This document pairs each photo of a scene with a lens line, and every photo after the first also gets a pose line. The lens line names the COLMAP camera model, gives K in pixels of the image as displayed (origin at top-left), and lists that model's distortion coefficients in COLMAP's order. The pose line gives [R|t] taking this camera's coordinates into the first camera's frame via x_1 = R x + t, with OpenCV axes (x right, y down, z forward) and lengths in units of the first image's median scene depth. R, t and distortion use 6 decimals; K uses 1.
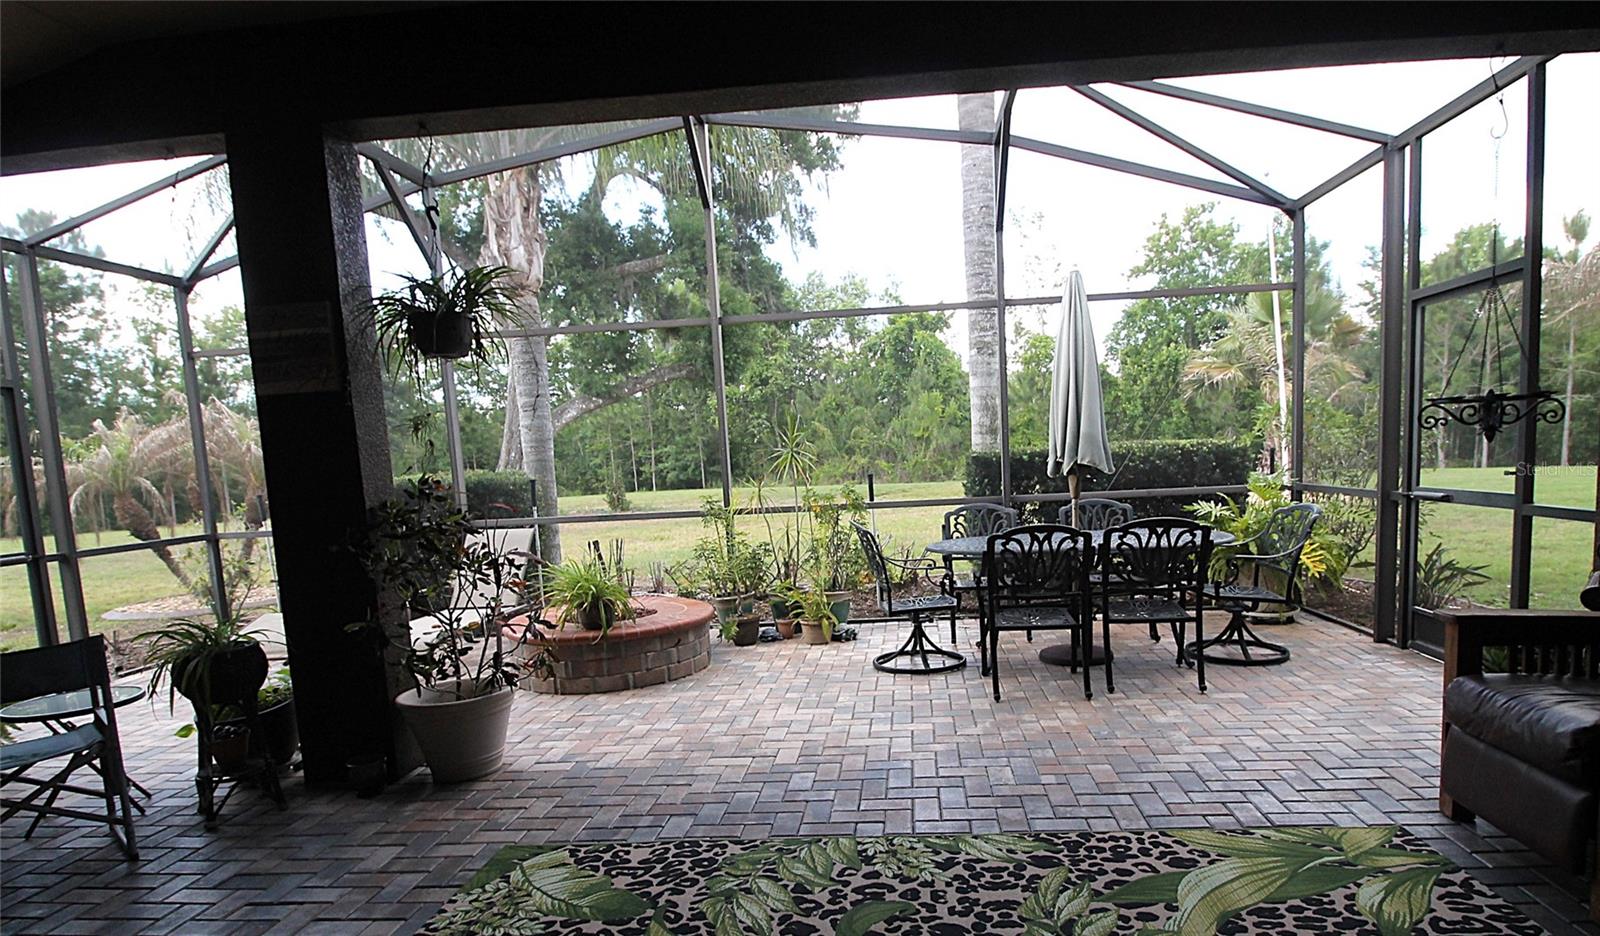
lens RADIAL K [[848.3, 0, 848.3], [0, 848.3, 558.3], [0, 0, 1]] dist [-0.006241, -0.002888]
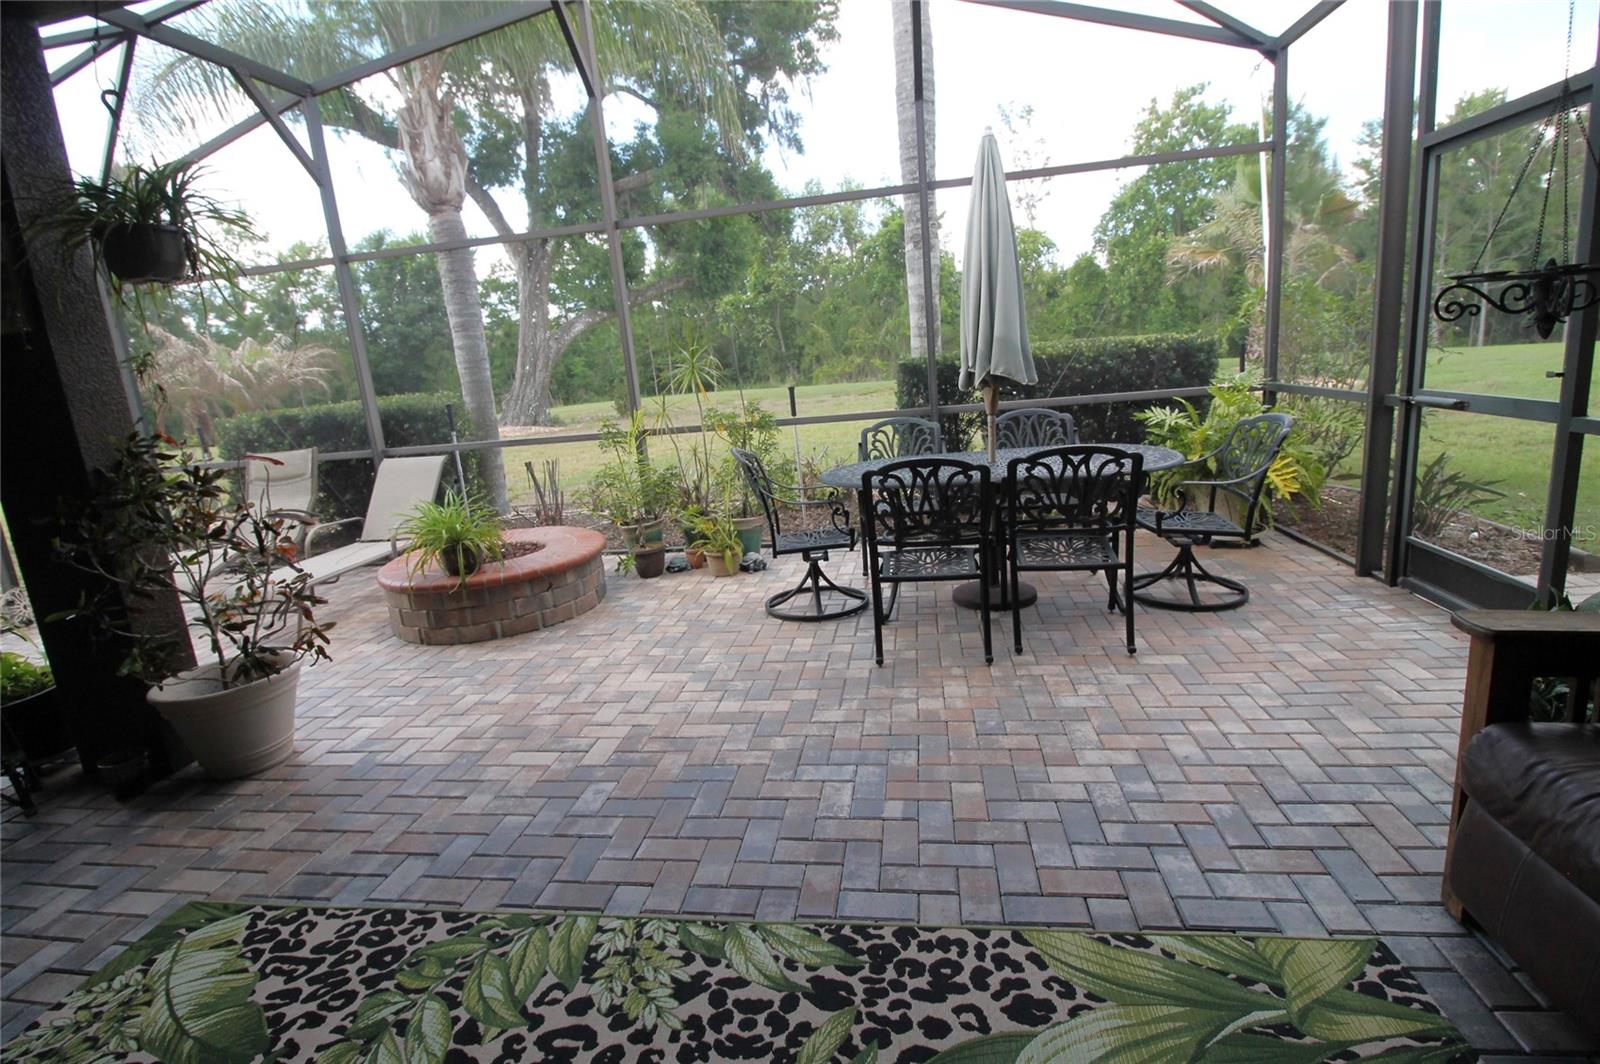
lens RADIAL K [[753.3, 0, 794.3], [0, 753.3, 522.1], [0, 0, 1]] dist [-0.003547, -0.010057]
pose [[0.995742, -0.017957, -0.090416, 0.114334], [0.026746, 0.994930, 0.096949, -0.034914], [0.088216, -0.098954, 0.991174, 0.185283]]
